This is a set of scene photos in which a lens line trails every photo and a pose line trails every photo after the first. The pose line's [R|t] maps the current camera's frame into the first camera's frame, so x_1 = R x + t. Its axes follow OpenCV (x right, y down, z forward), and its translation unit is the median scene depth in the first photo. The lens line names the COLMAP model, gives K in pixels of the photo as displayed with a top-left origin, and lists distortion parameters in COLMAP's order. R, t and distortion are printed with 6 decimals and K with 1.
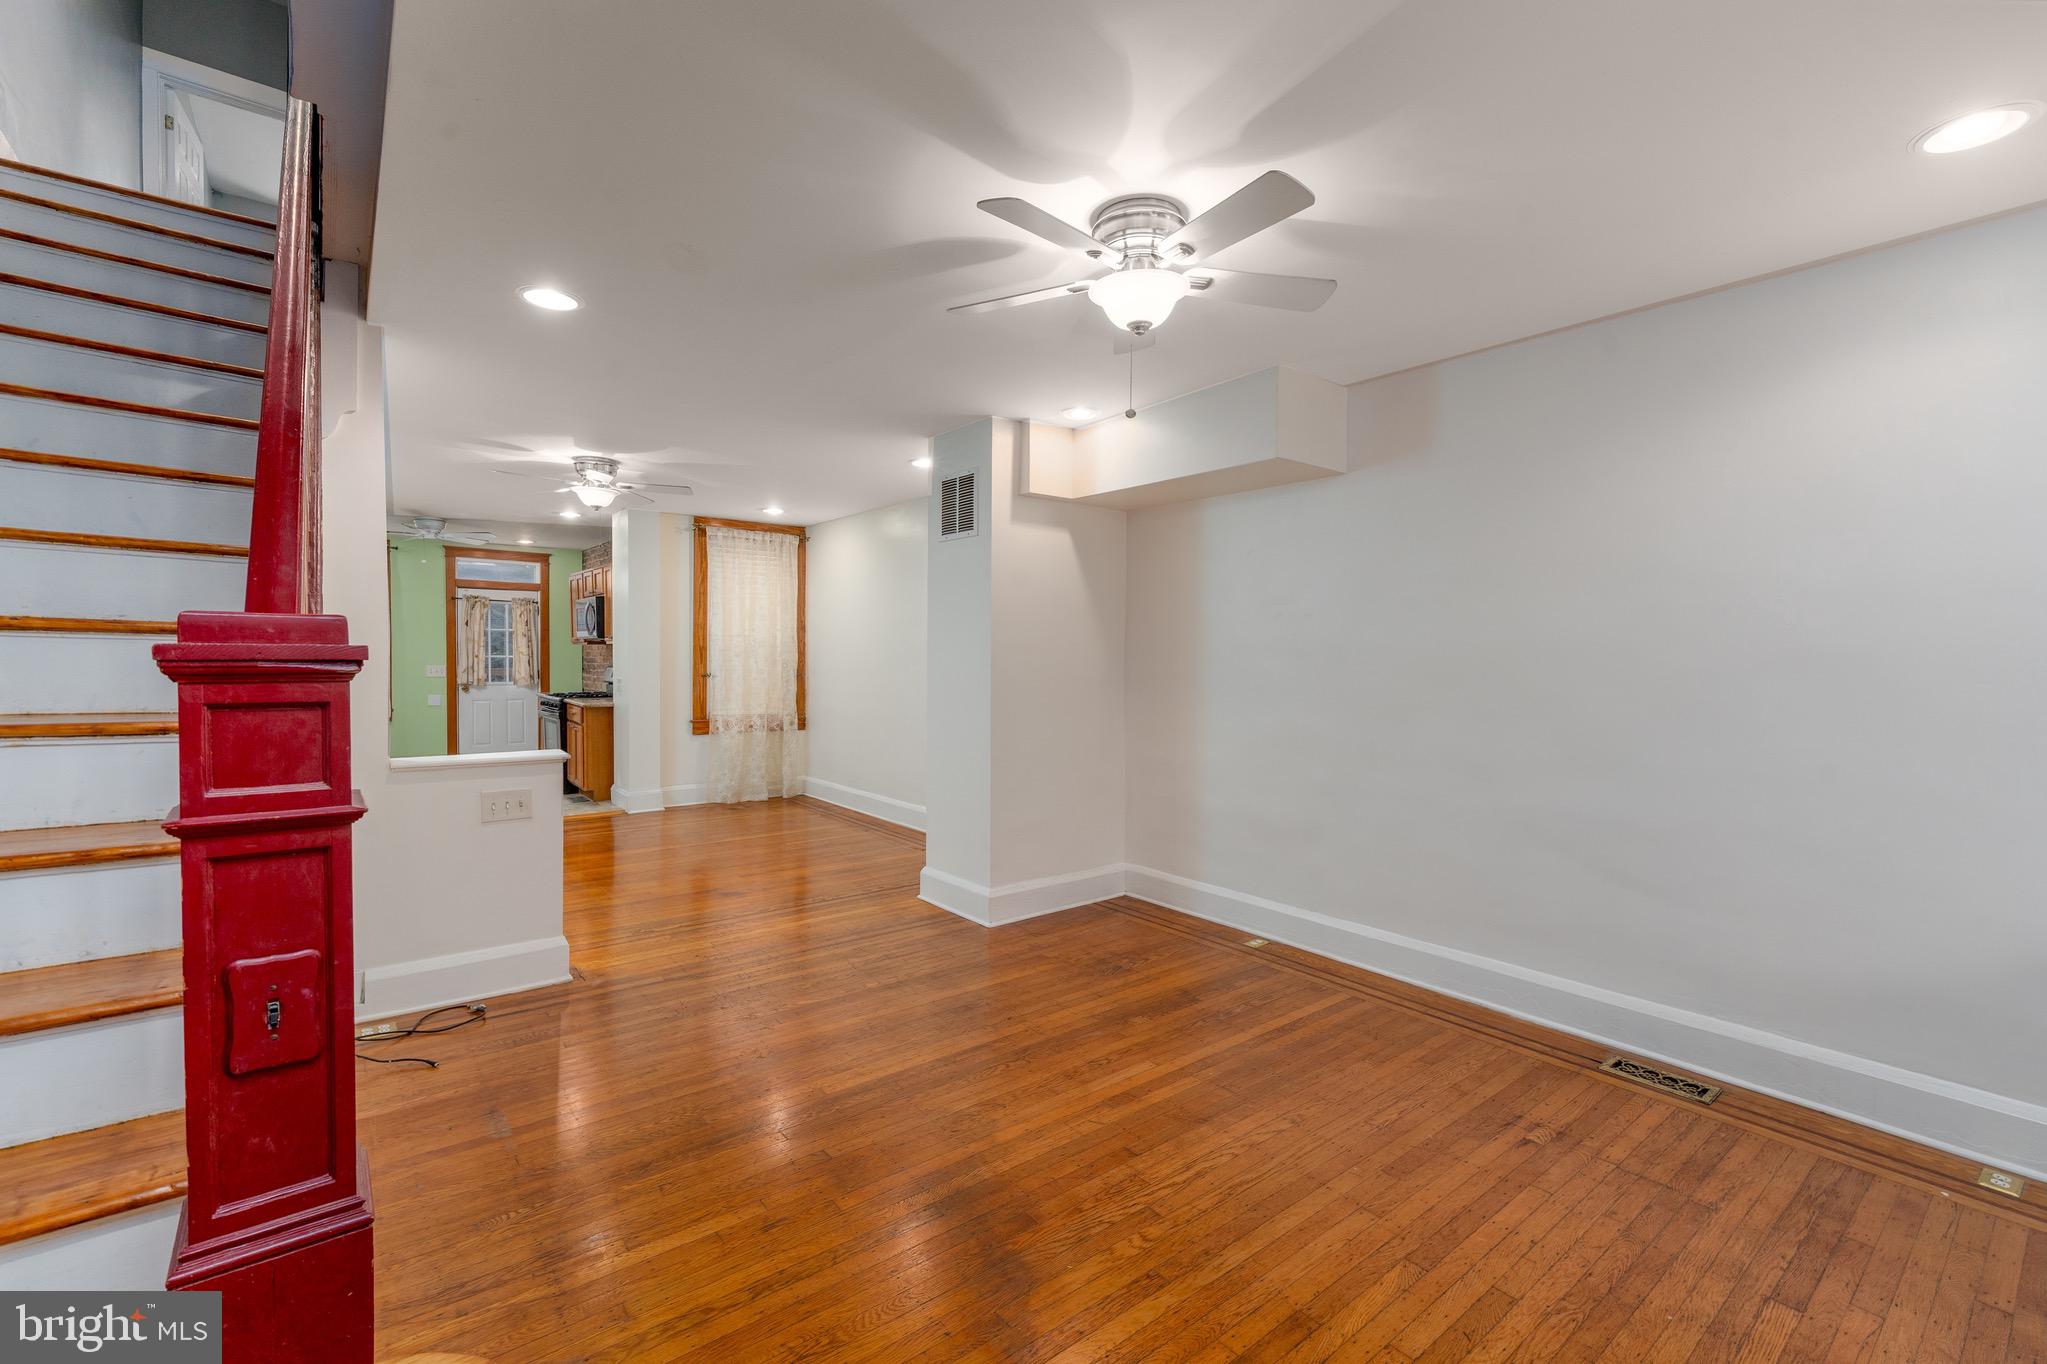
lens RADIAL K [[852.5, 0, 1057.1], [0, 852.5, 671.4], [0, 0, 1]] dist [0.017429, -0.000124]
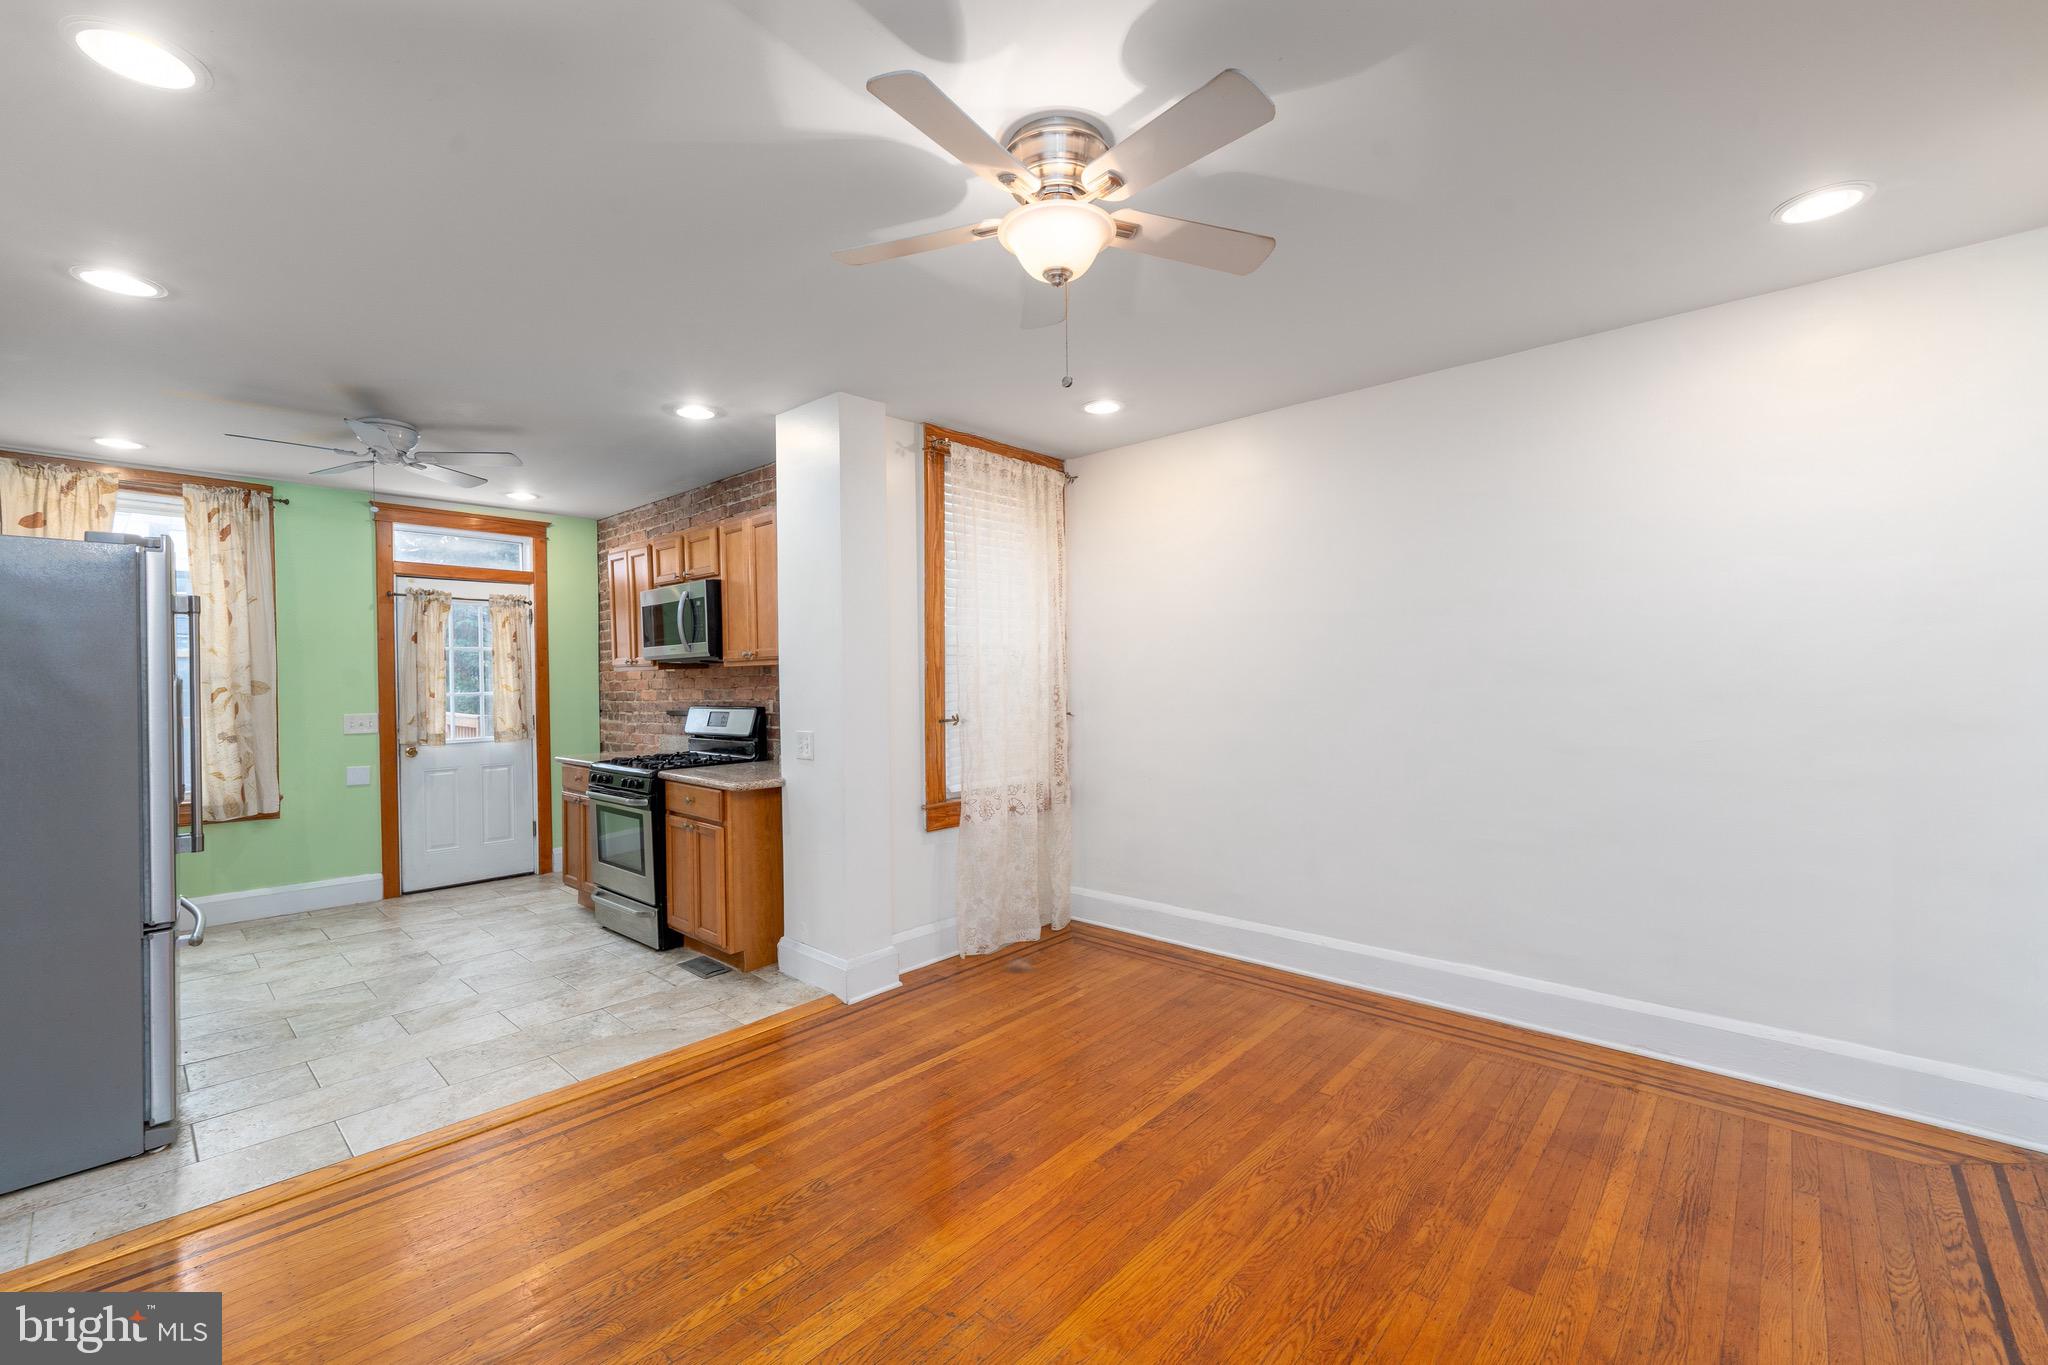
lens RADIAL K [[857.7, 0, 1045.4], [0, 857.7, 685.0], [0, 0, 1]] dist [-0.001397, -0.000157]
pose [[0.990452, -0.023142, 0.135901, -0.420506], [0.024513, 0.999664, -0.008420, -0.011468], [-0.135661, 0.011671, 0.990687, 0.455164]]
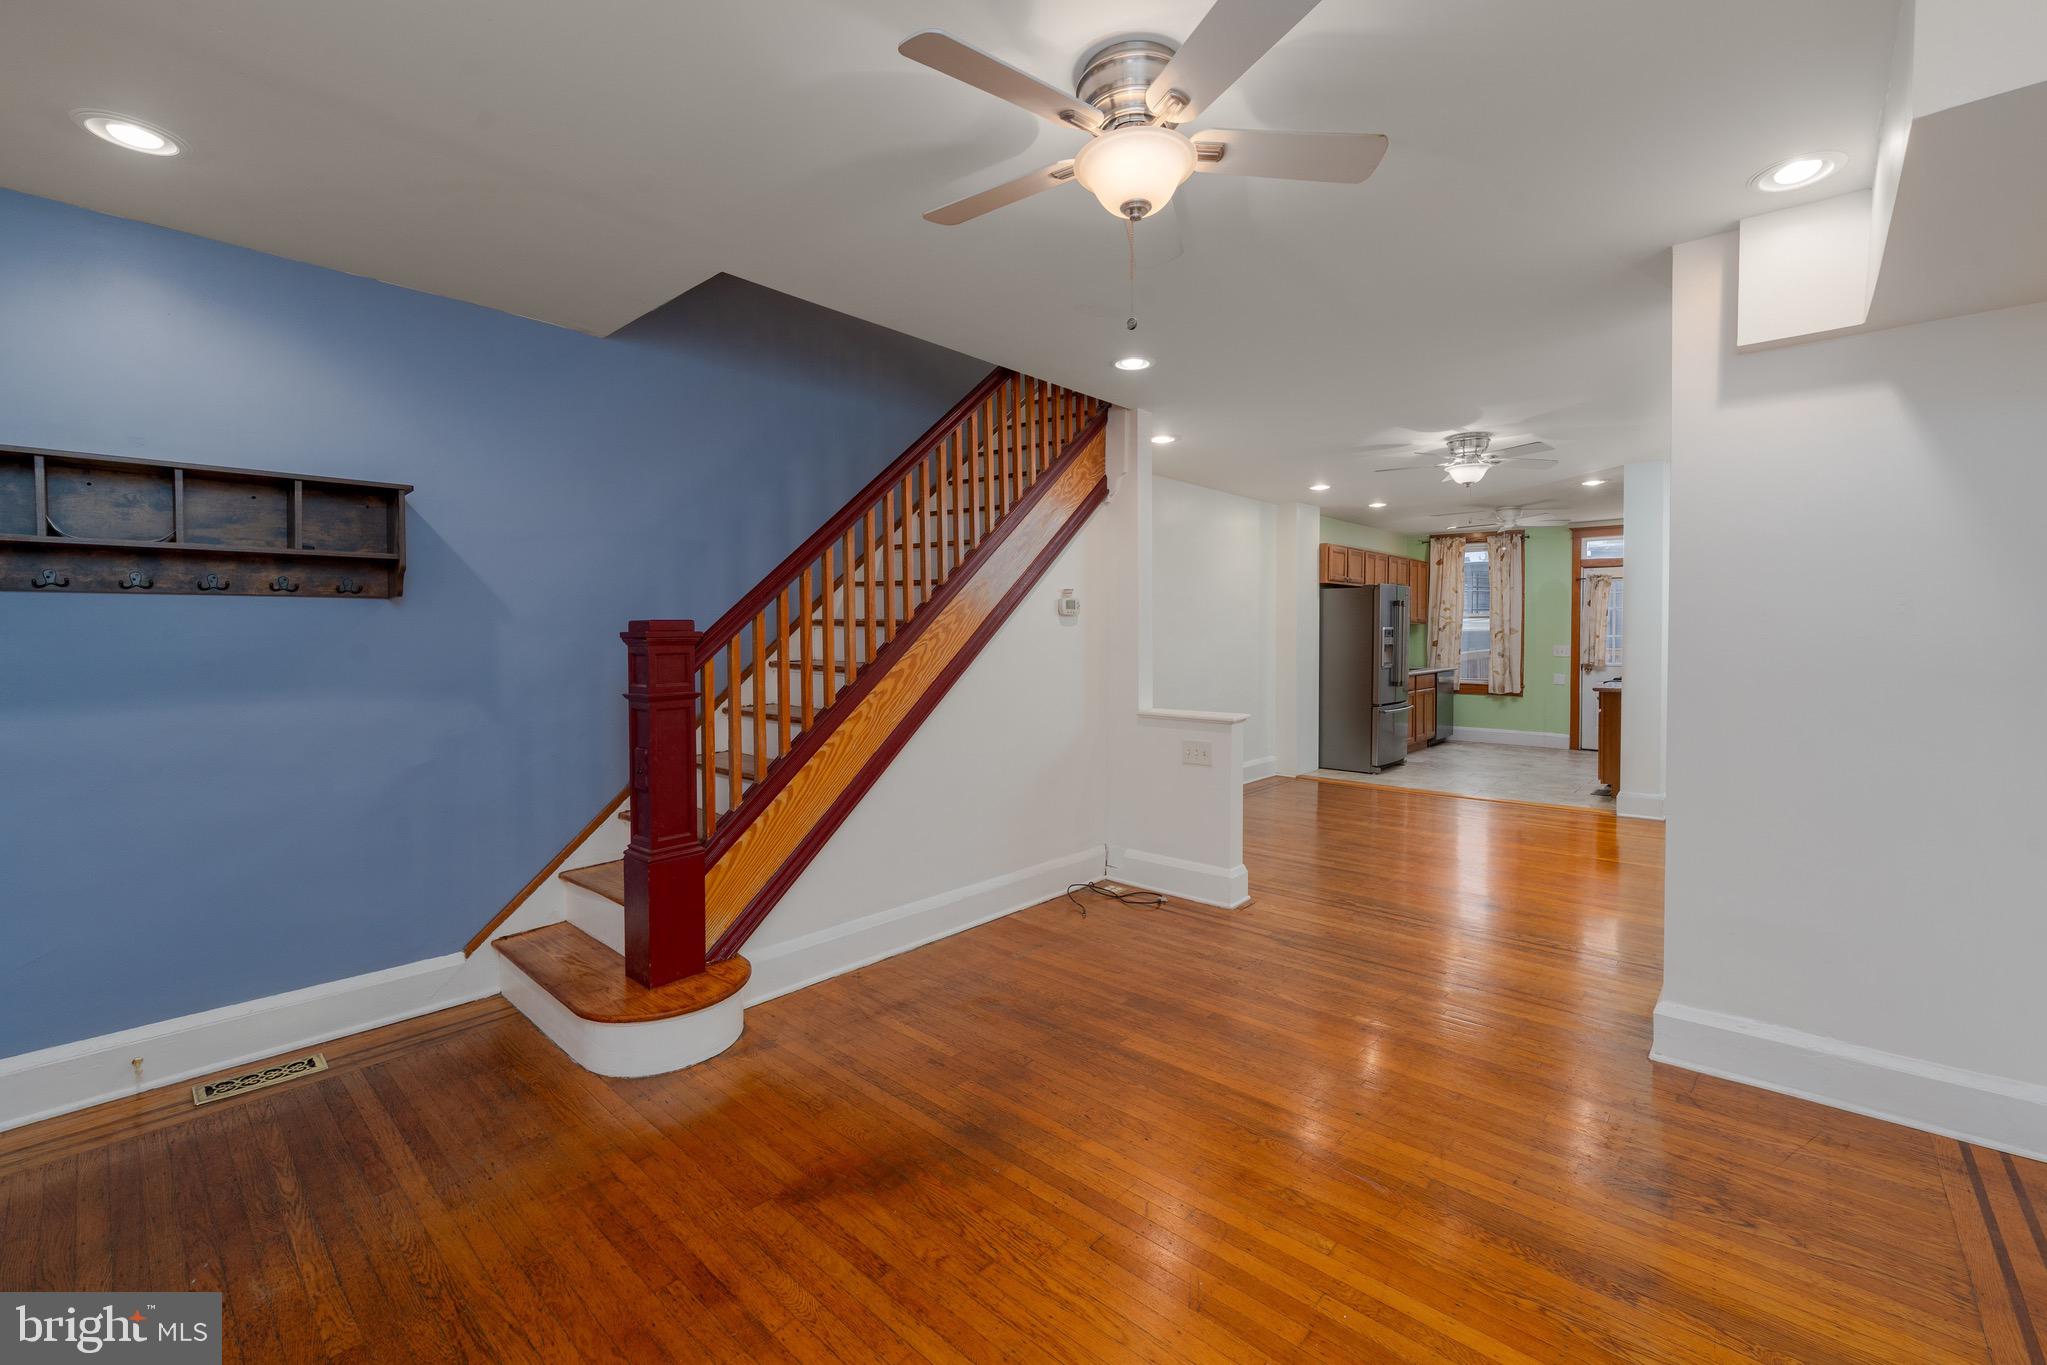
lens RADIAL K [[889.7, 0, 1045.0], [0, 889.7, 666.9], [0, 0, 1]] dist [0.000310, 0.000390]
pose [[0.161146, 0.027164, -0.986557, 0.280442], [-0.012252, 0.999599, 0.025522, -0.001119], [0.986855, 0.007974, 0.161414, 0.254869]]
